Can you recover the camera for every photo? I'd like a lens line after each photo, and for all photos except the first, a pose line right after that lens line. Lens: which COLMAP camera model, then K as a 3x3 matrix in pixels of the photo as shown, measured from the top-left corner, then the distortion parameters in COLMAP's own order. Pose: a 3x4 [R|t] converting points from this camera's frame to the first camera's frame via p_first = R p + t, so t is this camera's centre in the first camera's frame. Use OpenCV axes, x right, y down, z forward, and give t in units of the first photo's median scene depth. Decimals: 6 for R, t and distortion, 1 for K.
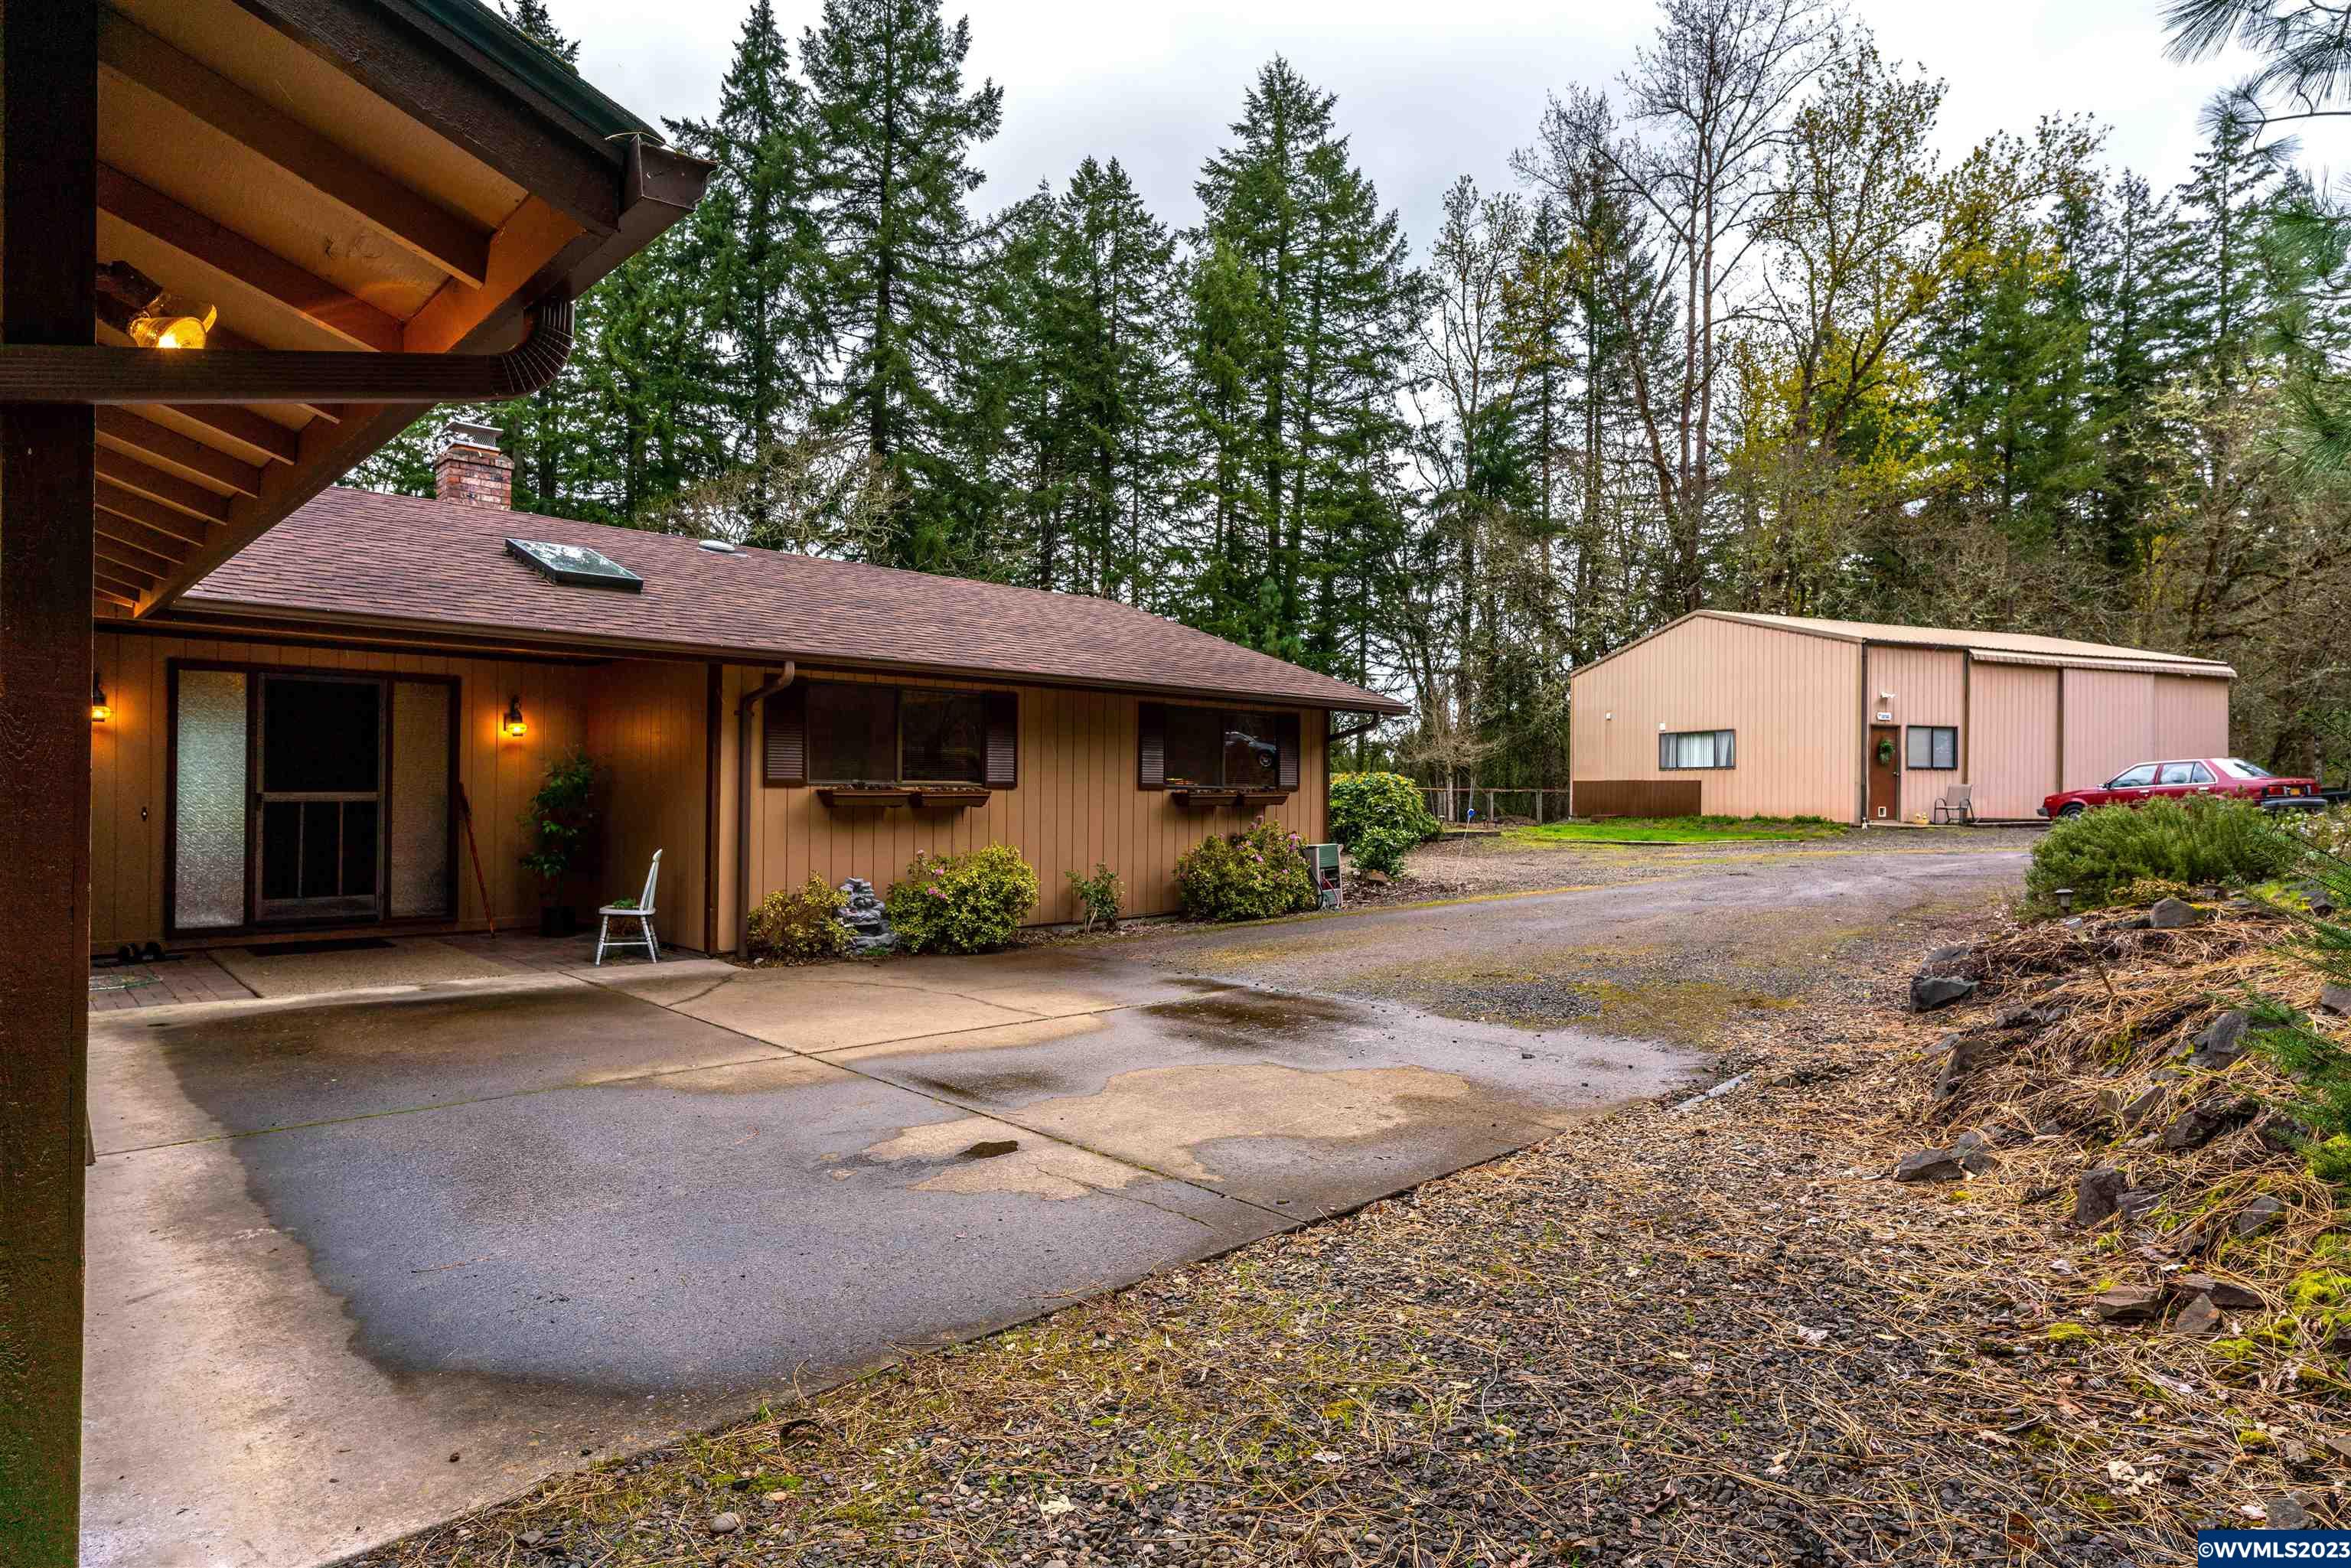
lens RADIAL K [[1268.1, 0, 1155.3], [0, 1268.1, 778.9], [0, 0, 1]] dist [0.003972, 0.004314]
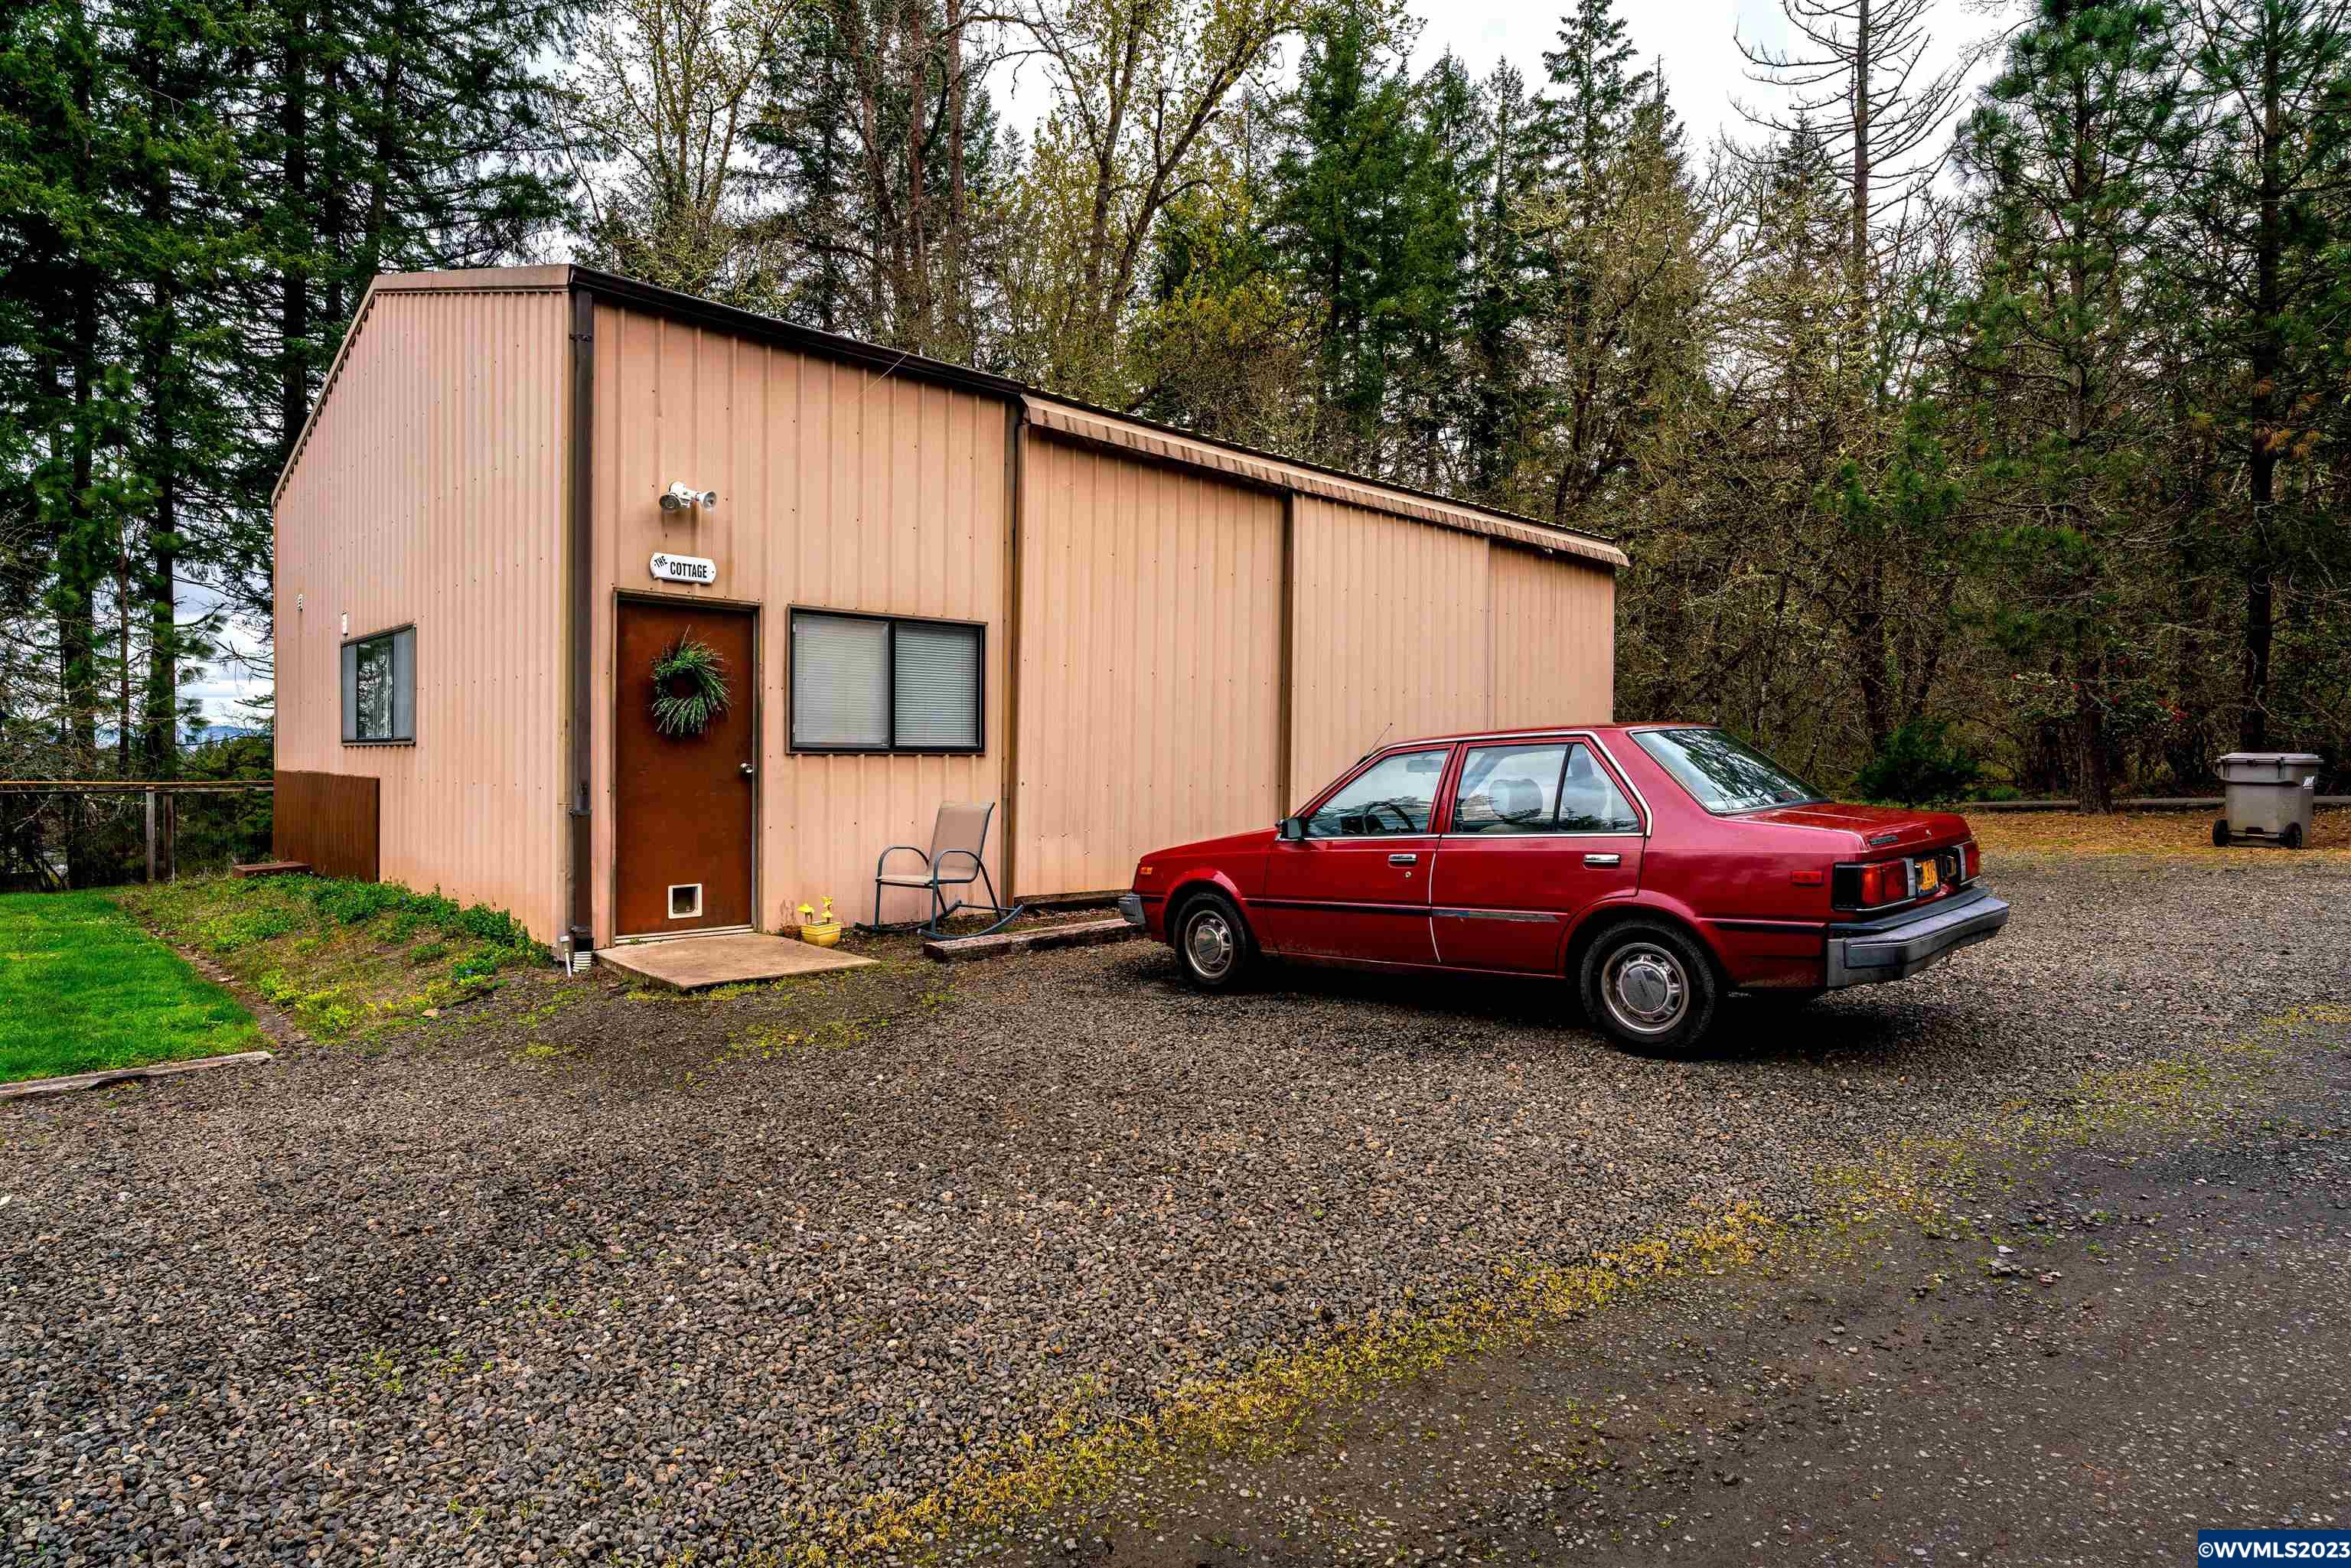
lens RADIAL K [[1268.1, 0, 1184.4], [0, 1268.1, 776.5], [0, 0, 1]] dist [0.003972, 0.004314]
pose [[0.921165, -0.009546, 0.389056, 0.247944], [-0.001625, 0.999596, 0.028373, -0.004884], [-0.389170, -0.026769, 0.920777, 0.304667]]
